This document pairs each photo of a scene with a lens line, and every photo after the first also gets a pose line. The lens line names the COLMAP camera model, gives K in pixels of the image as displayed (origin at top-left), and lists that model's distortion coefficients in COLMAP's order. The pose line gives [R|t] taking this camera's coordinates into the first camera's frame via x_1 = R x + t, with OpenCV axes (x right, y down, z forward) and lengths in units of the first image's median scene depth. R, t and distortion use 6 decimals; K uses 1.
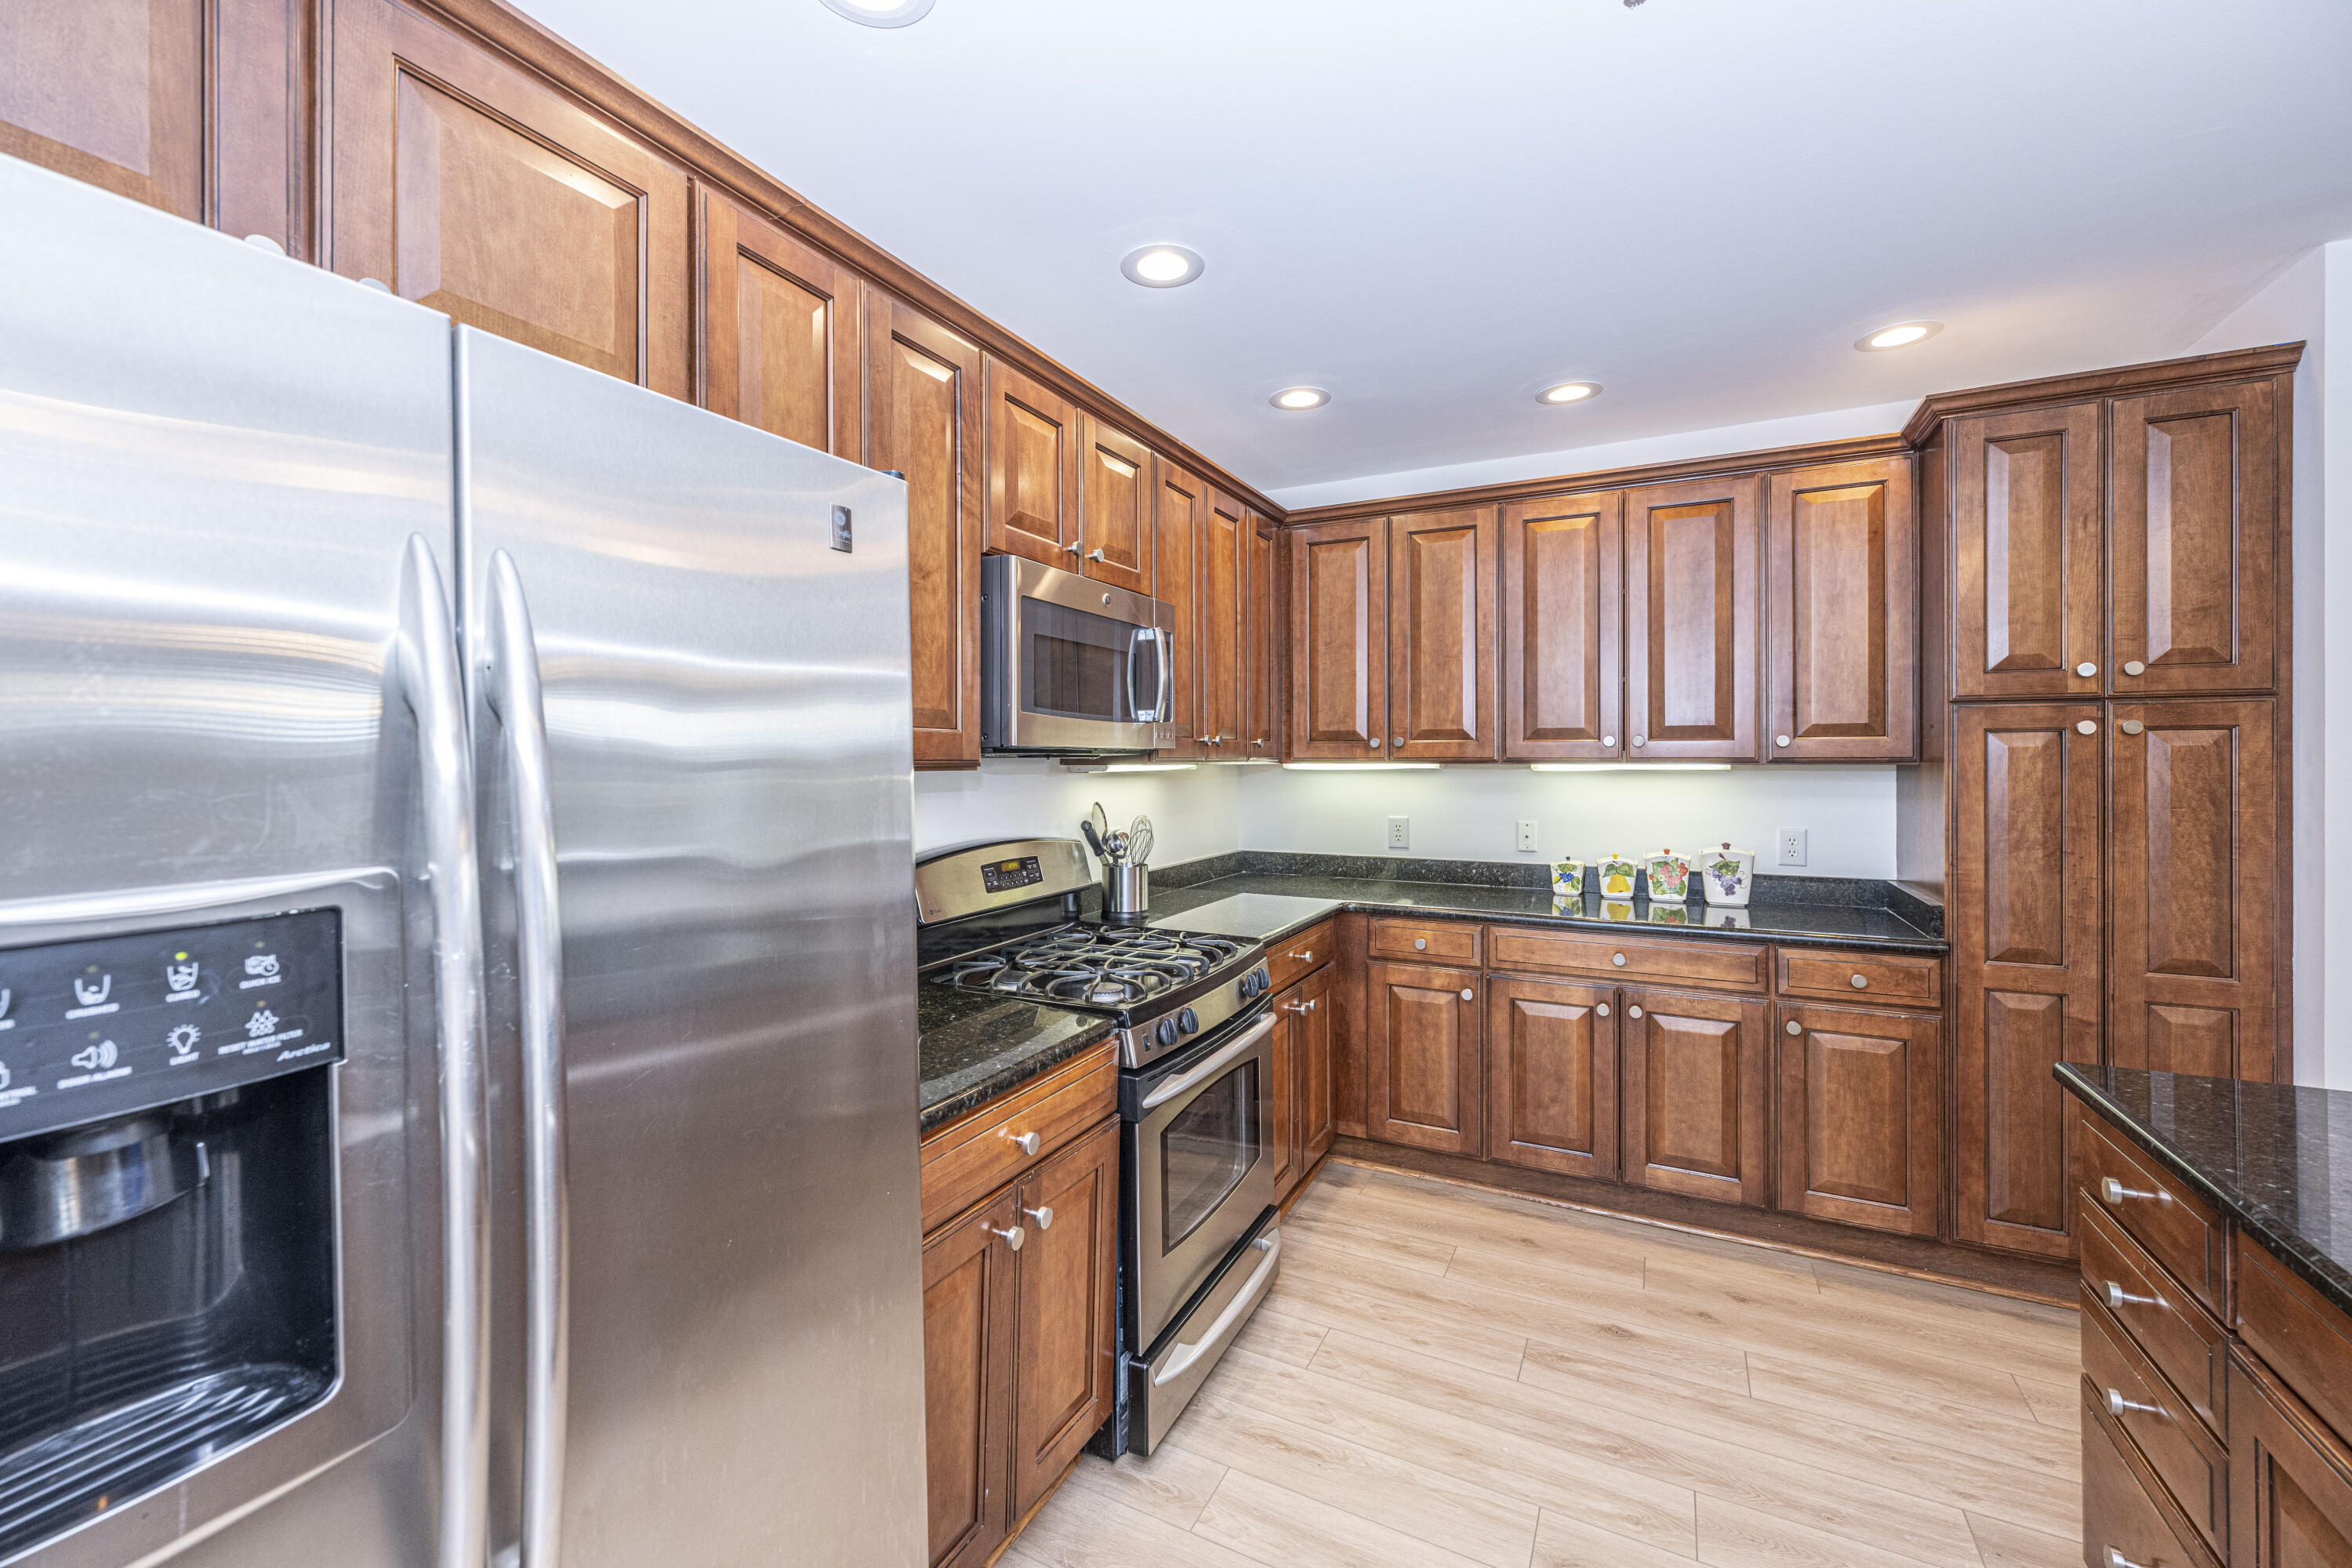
lens RADIAL K [[945.4, 0, 1165.3], [0, 945.4, 750.4], [0, 0, 1]] dist [-0.001045, 0.000274]
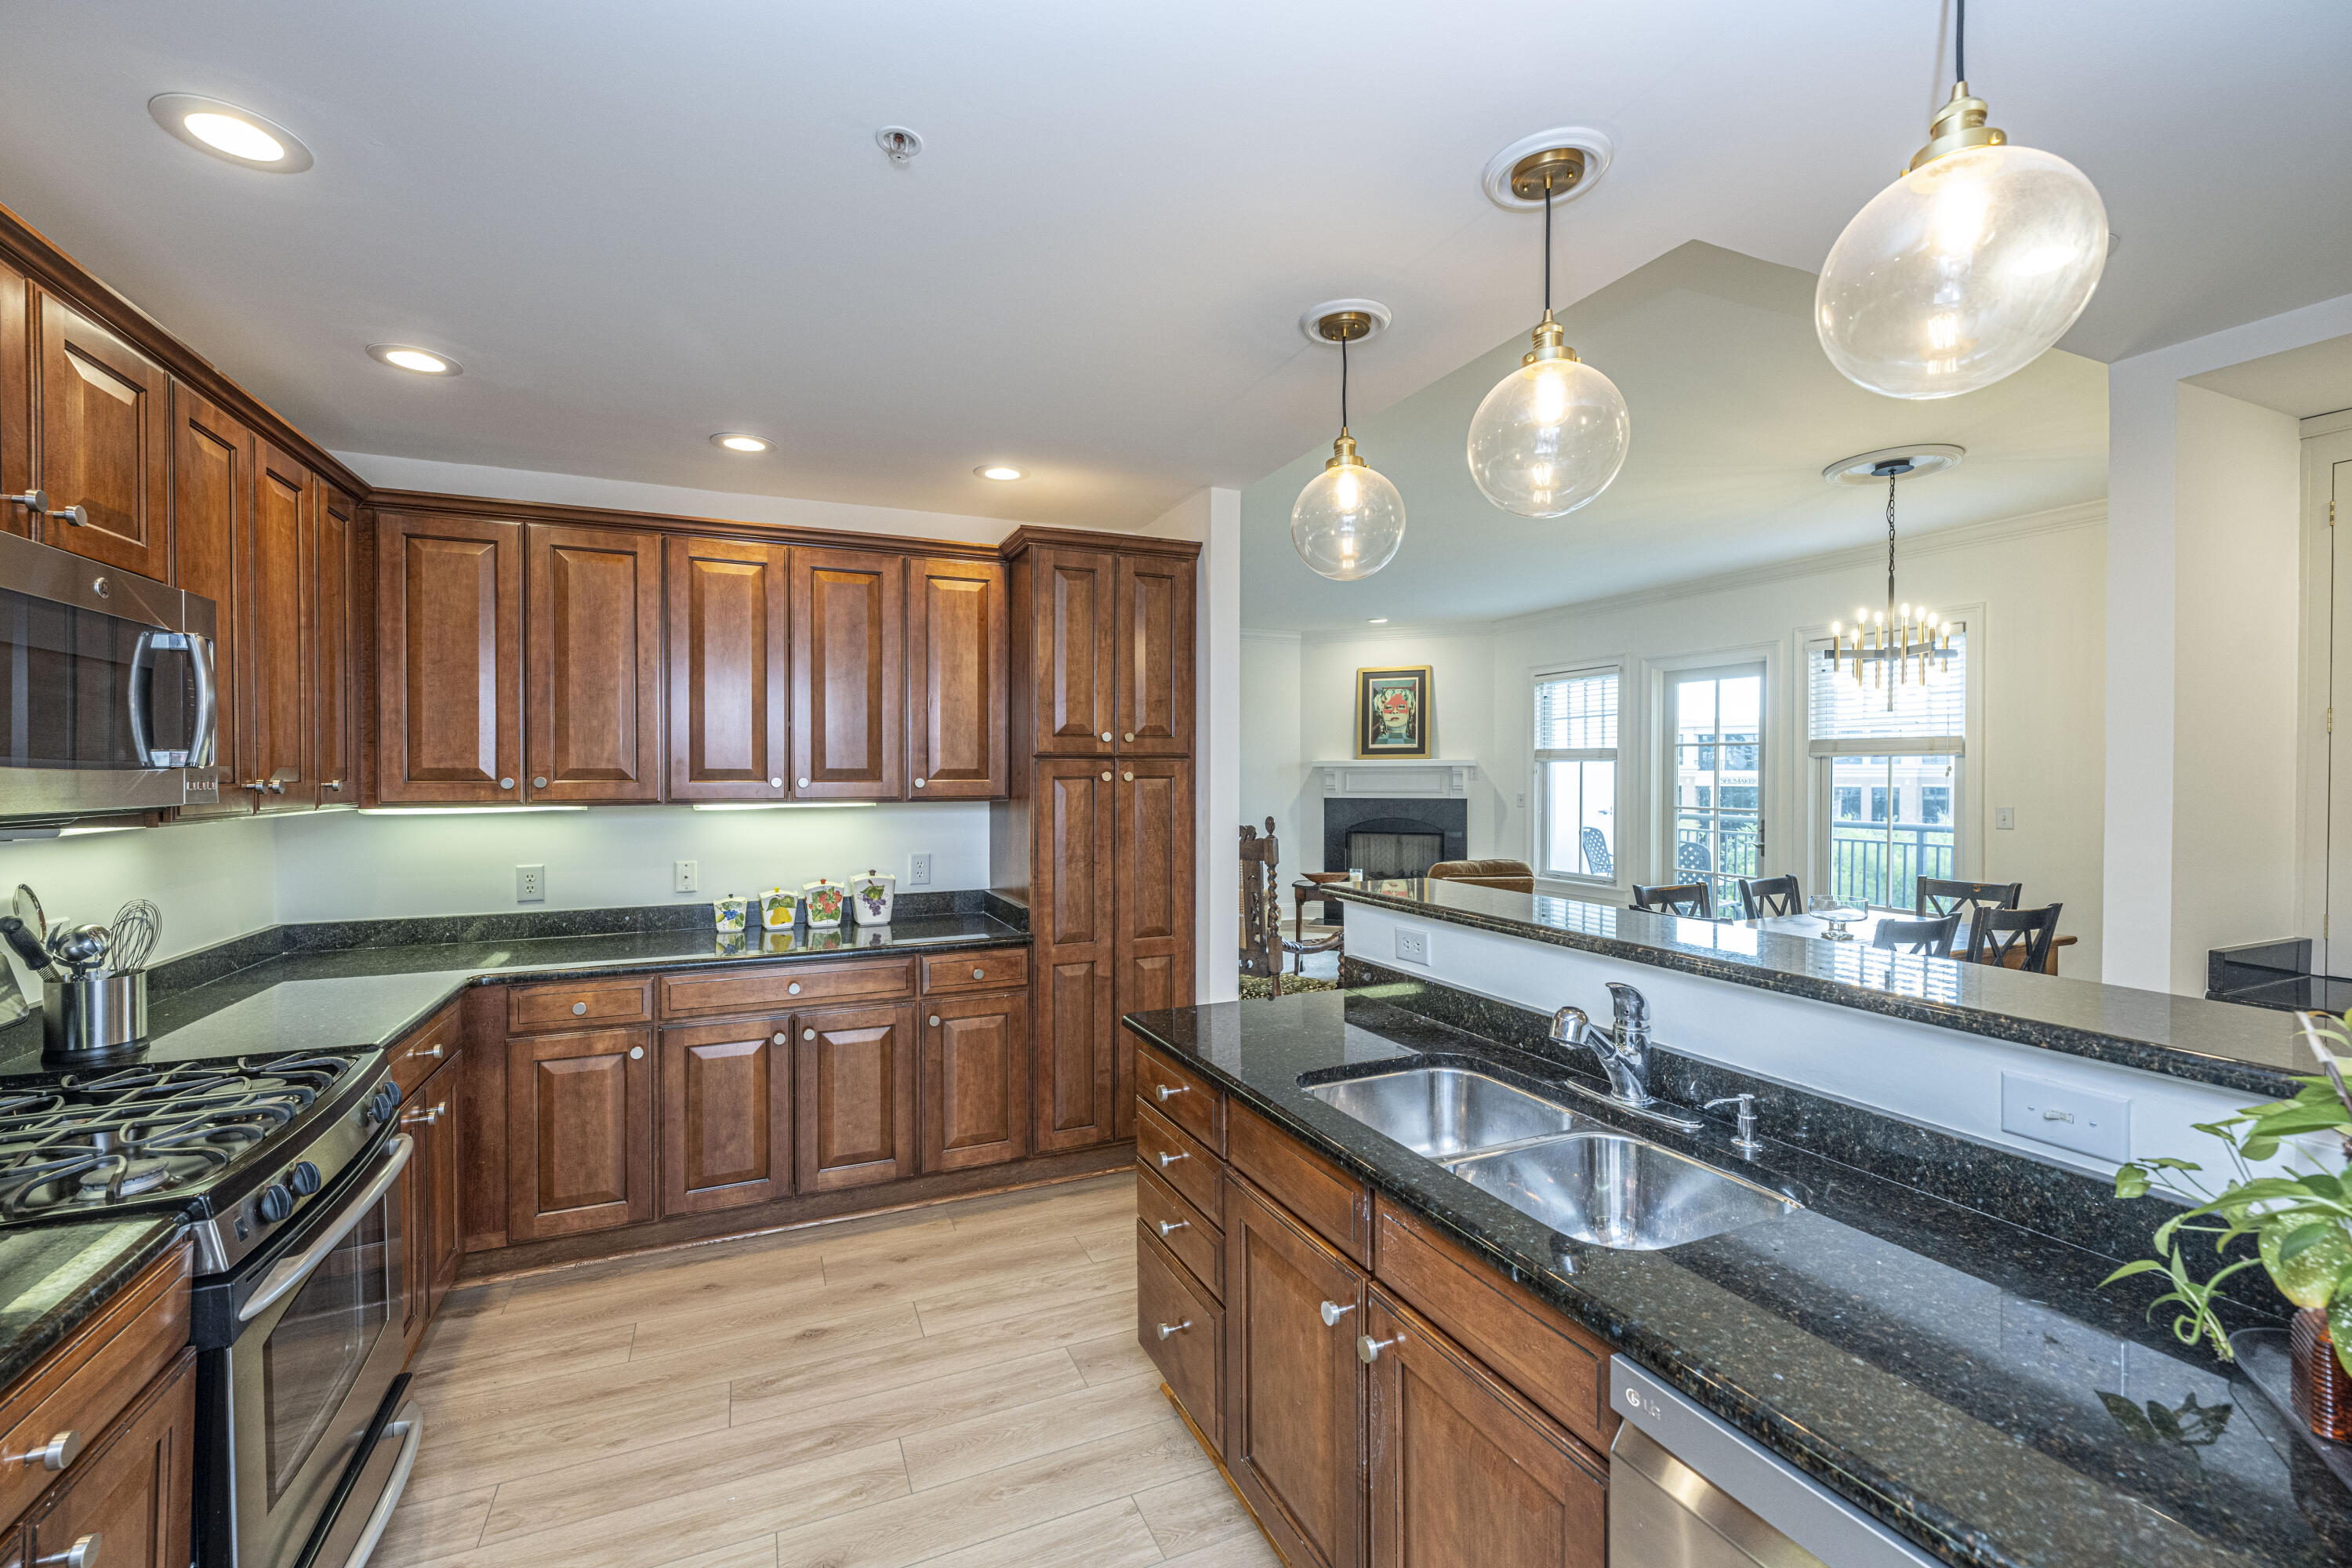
lens RADIAL K [[956.0, 0, 1118.3], [0, 956.0, 775.9], [0, 0, 1]] dist [0.001025, 0.000149]
pose [[0.650246, -0.008876, 0.759672, -0.096739], [0.001175, 0.999942, 0.010678, -0.029408], [-0.759723, -0.006051, 0.650219, 0.018421]]
